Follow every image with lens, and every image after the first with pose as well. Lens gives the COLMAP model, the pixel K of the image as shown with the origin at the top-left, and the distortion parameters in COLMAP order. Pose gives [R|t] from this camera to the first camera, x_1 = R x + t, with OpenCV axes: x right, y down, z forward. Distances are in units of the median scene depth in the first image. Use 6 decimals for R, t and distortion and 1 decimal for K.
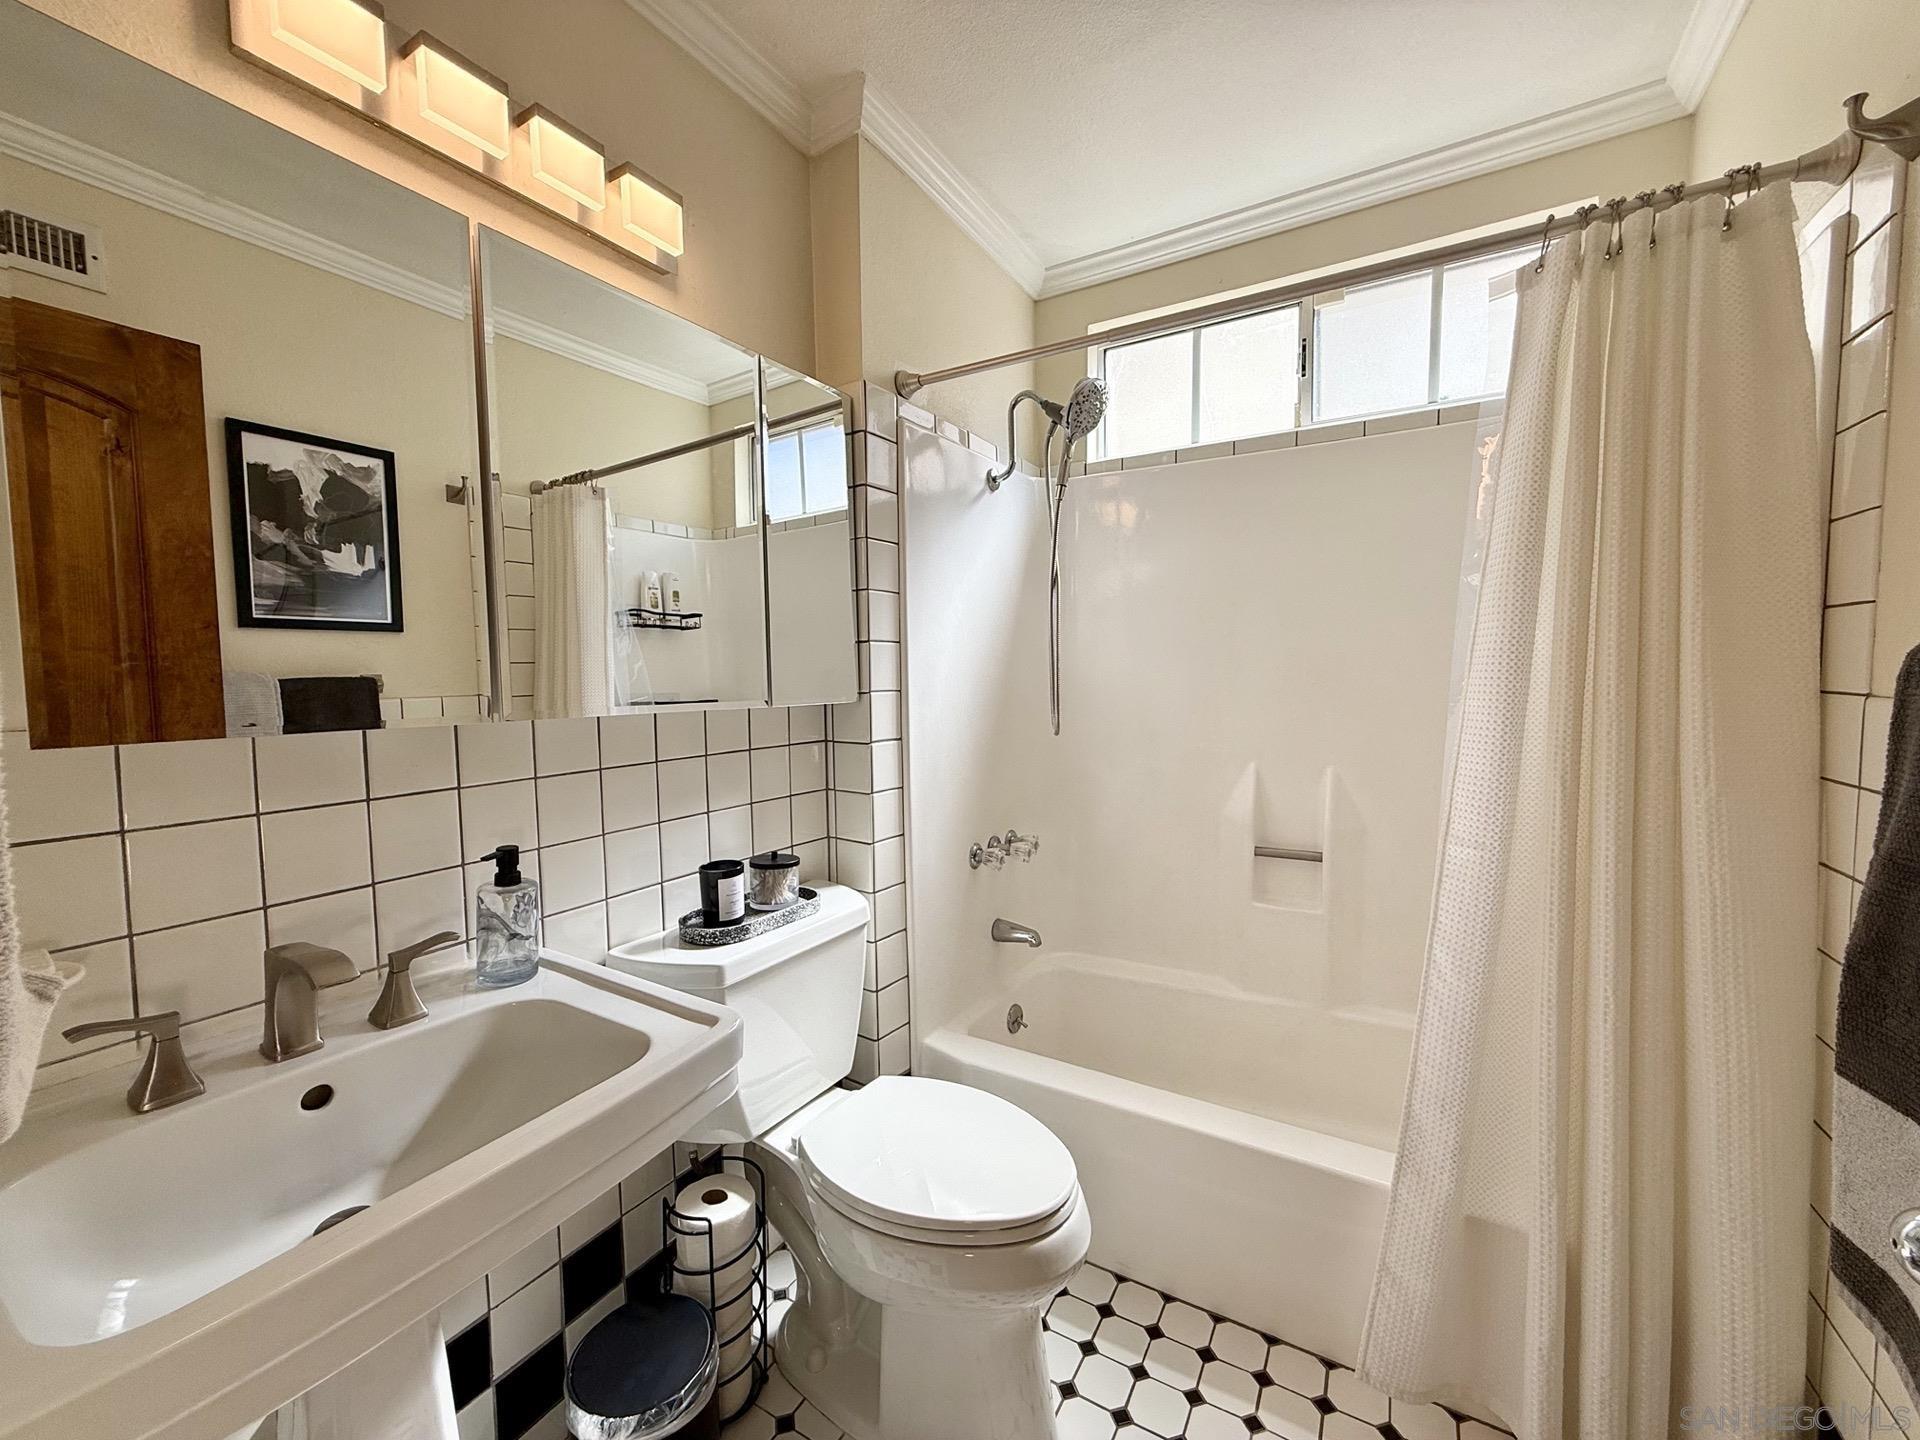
lens RADIAL K [[762.7, 0, 946.7], [0, 762.7, 726.3], [0, 0, 1]] dist [-0.004475, 0.000221]
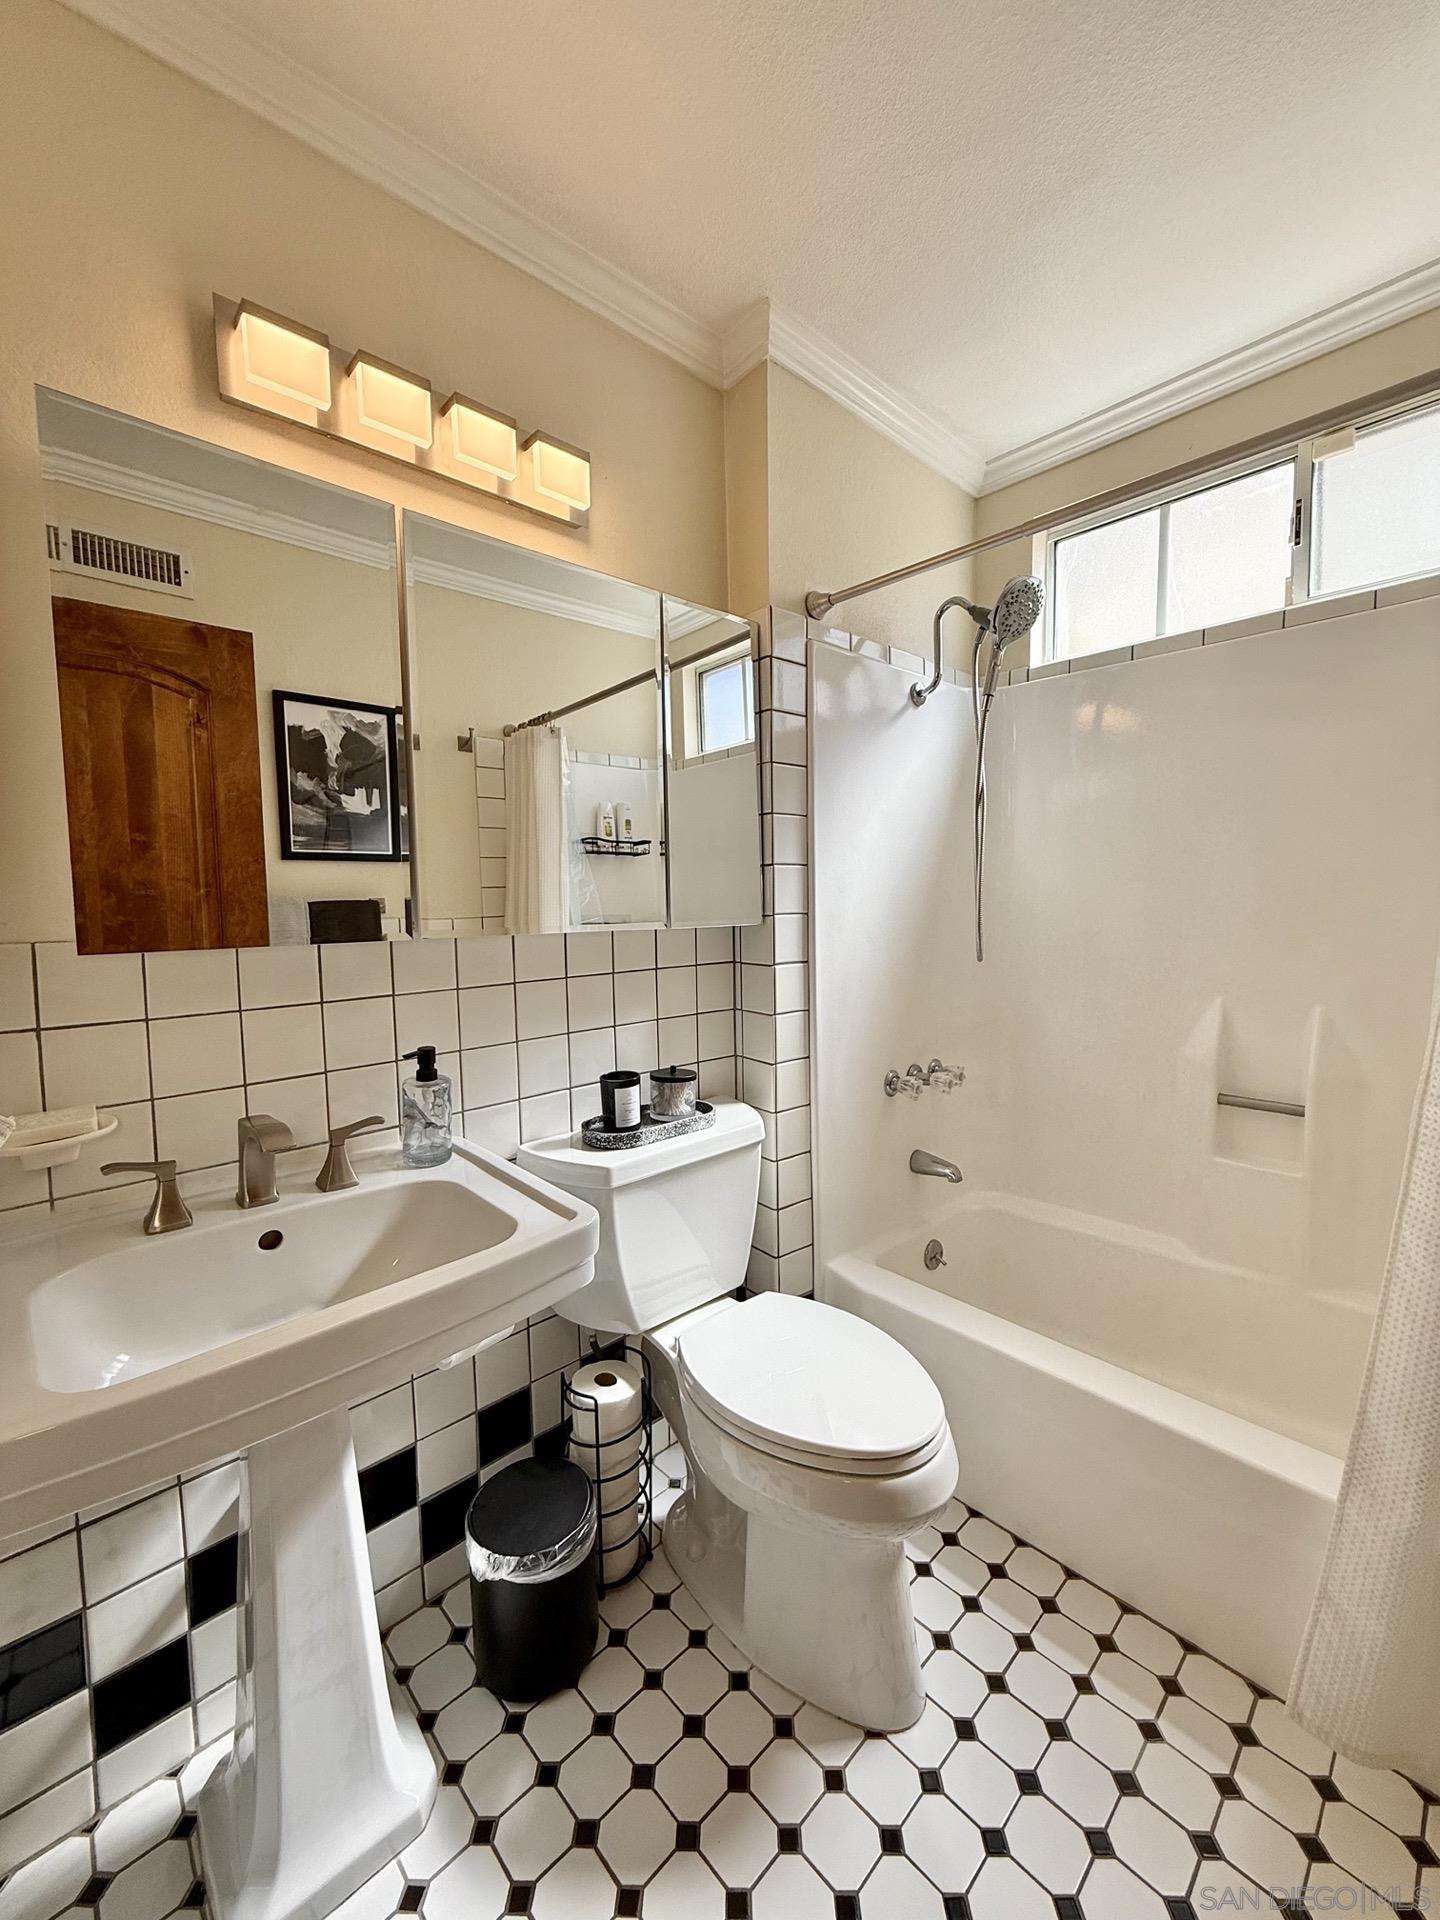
lens RADIAL K [[762.7, 0, 720.0], [0, 762.7, 960.0], [0, 0, 1]] dist [-0.004475, 0.000221]
pose [[0.961519, 0.020671, -0.273960, 0.110406], [-0.016539, 0.999712, 0.017387, -0.001571], [0.274241, -0.012187, 0.961584, 0.005723]]
